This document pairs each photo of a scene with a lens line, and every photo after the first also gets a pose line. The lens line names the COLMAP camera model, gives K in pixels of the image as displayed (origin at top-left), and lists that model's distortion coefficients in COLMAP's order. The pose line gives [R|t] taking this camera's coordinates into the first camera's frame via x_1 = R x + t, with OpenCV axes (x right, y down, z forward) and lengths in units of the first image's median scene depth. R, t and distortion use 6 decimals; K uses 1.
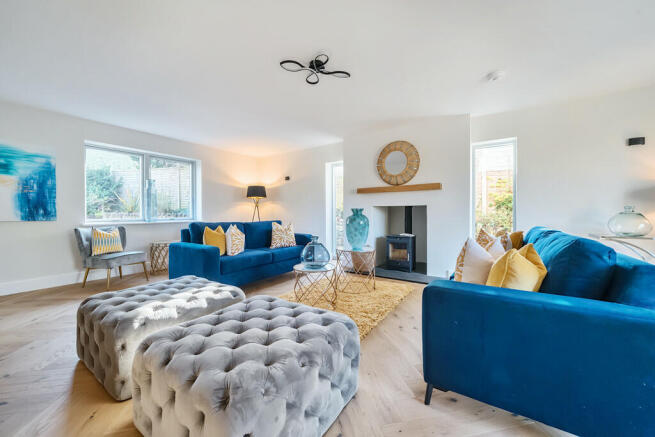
lens RADIAL K [[256.1, 0, 325.6], [0, 256.1, 209.1], [0, 0, 1]] dist [-0.000584, -0.000166]
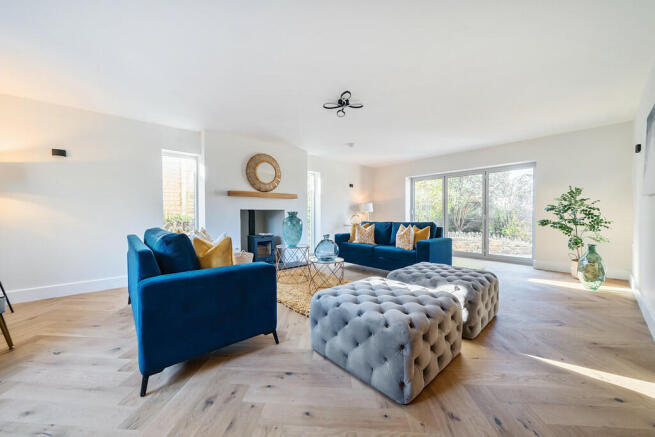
lens RADIAL K [[241.7, 0, 327.5], [0, 241.7, 218.5], [0, 0, 1]] dist [0.000416, -0.000007]
pose [[0.222838, -0.011514, 0.974787, -0.726762], [-0.005124, 0.999903, 0.012982, 0.011169], [-0.974842, -0.007888, 0.222758, 0.482499]]
